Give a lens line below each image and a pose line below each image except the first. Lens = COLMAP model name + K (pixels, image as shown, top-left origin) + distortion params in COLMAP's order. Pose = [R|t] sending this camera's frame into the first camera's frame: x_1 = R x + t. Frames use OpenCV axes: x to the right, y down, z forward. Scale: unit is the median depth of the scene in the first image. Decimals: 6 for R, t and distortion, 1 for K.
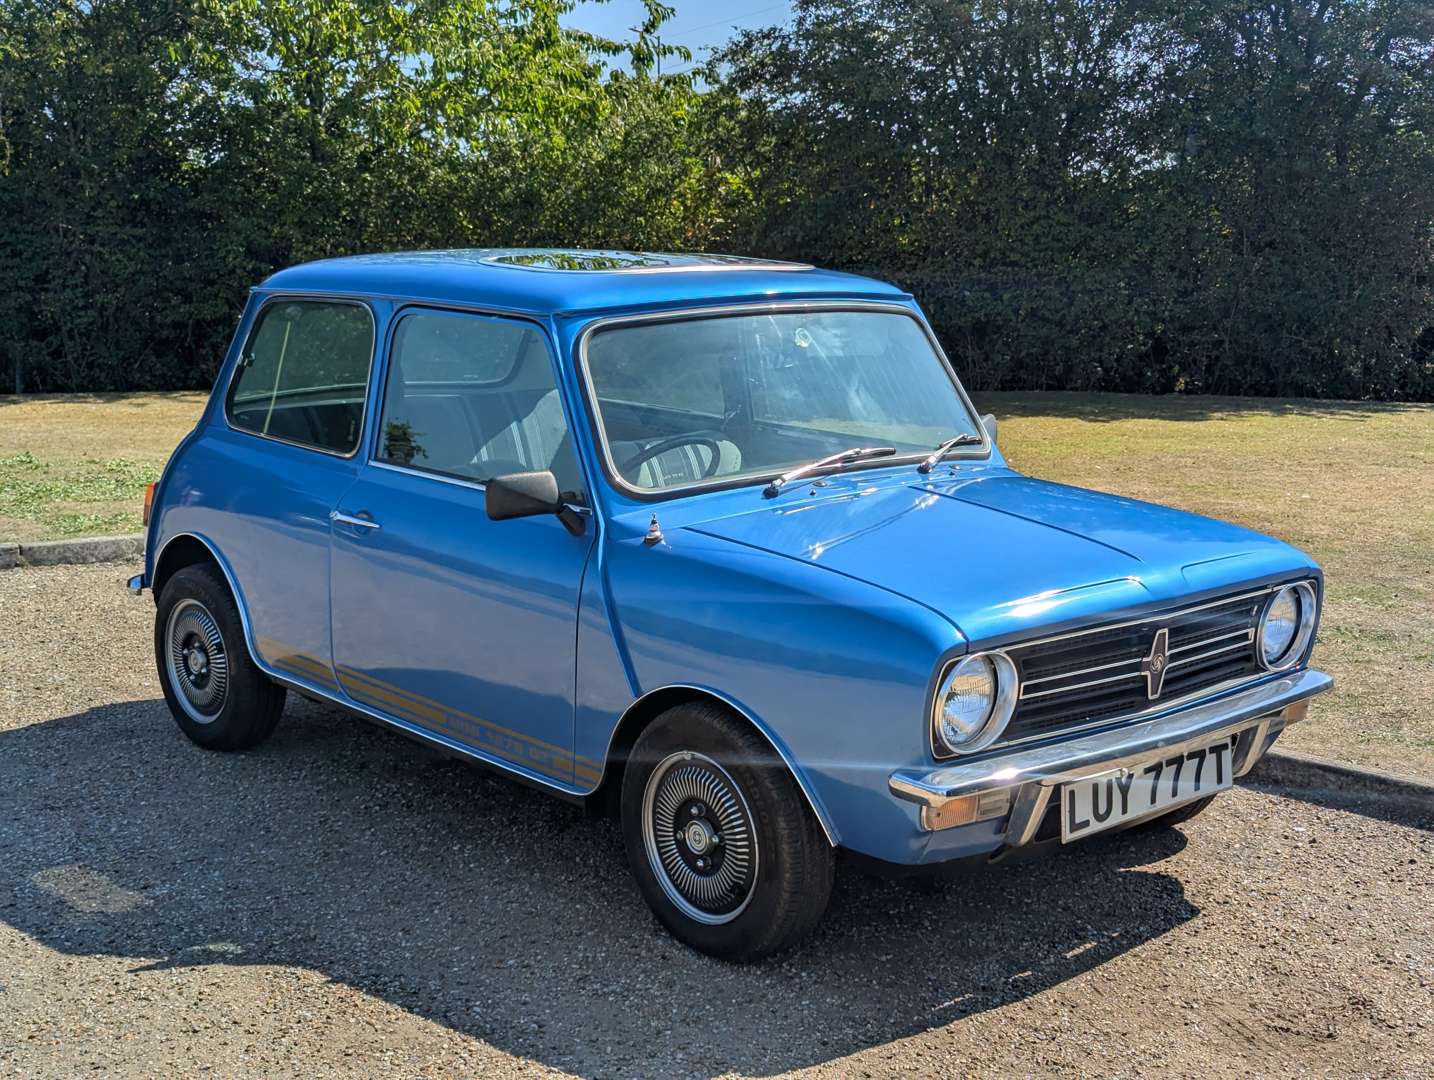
lens RADIAL K [[2024.4, 0, 713.6], [0, 2024.4, 466.3], [0, 0, 1]] dist [0.087591, -0.070403]
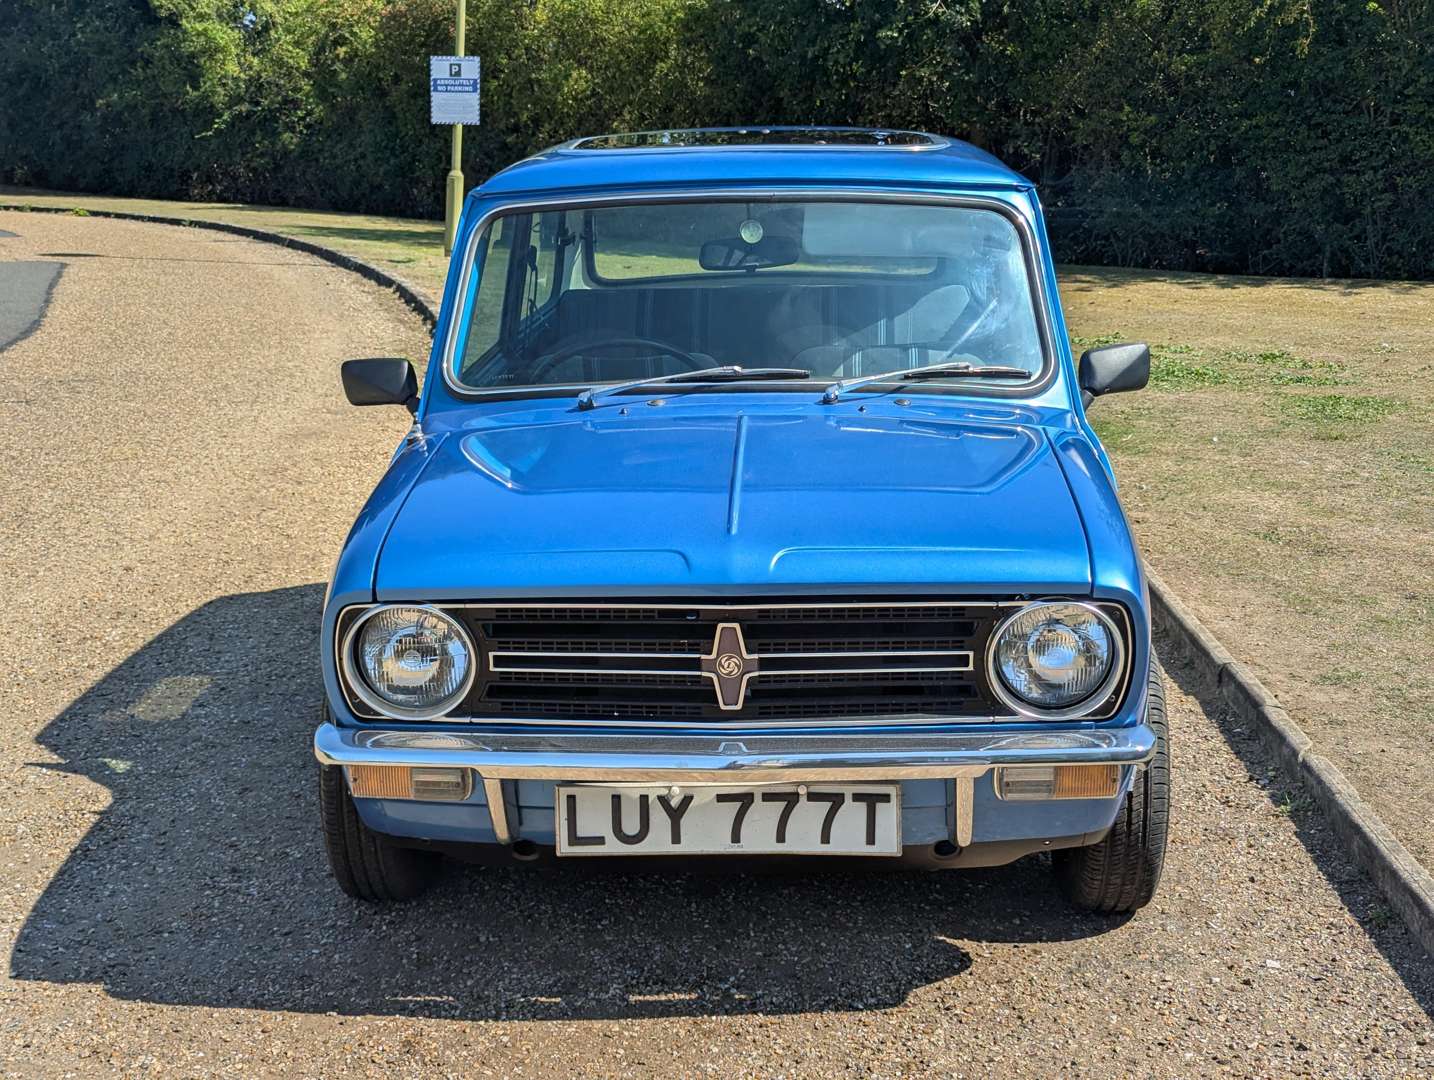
lens RADIAL K [[2024.4, 0, 713.6], [0, 2024.4, 466.3], [0, 0, 1]] dist [0.087591, -0.070403]
pose [[0.714805, 0.115664, -0.689692, 0.738914], [-0.076161, 0.993237, 0.087635, -0.046227], [0.695164, -0.010114, 0.718780, 0.439236]]
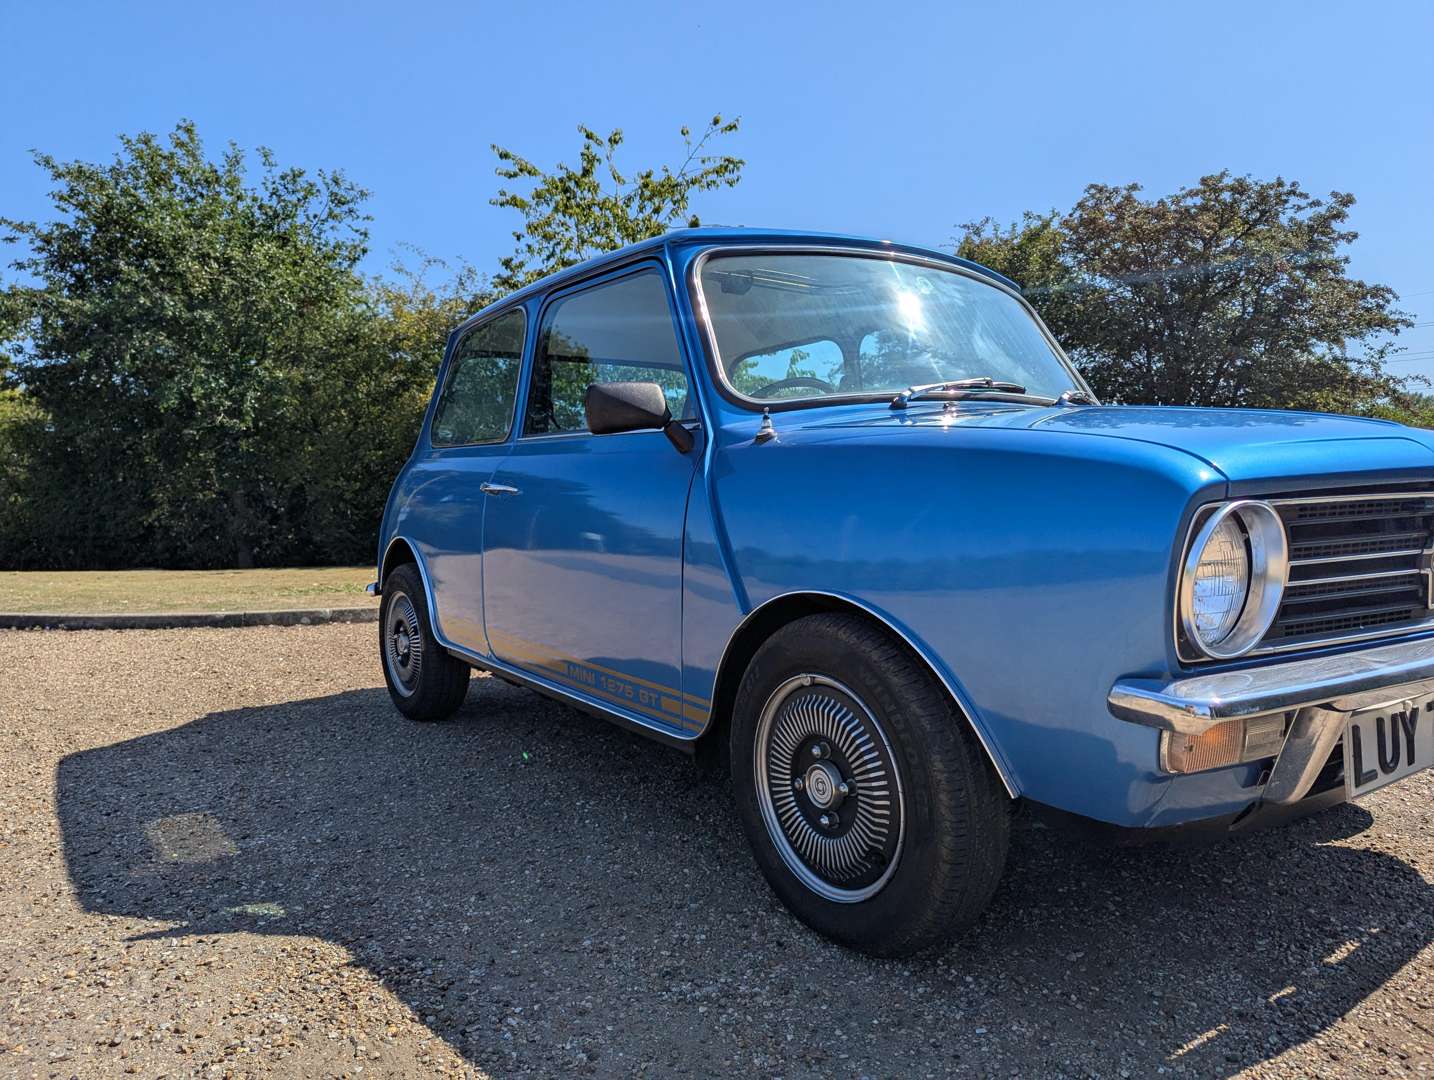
lens RADIAL K [[999.3, 0, 715.6], [0, 999.3, 509.4], [0, 0, 1]] dist [0.058031, -0.058461]
pose [[0.993061, -0.013786, -0.116785, -0.001532], [-0.000436, 0.992666, -0.120889, 0.123453], [0.117595, 0.120101, 0.985772, 0.599466]]
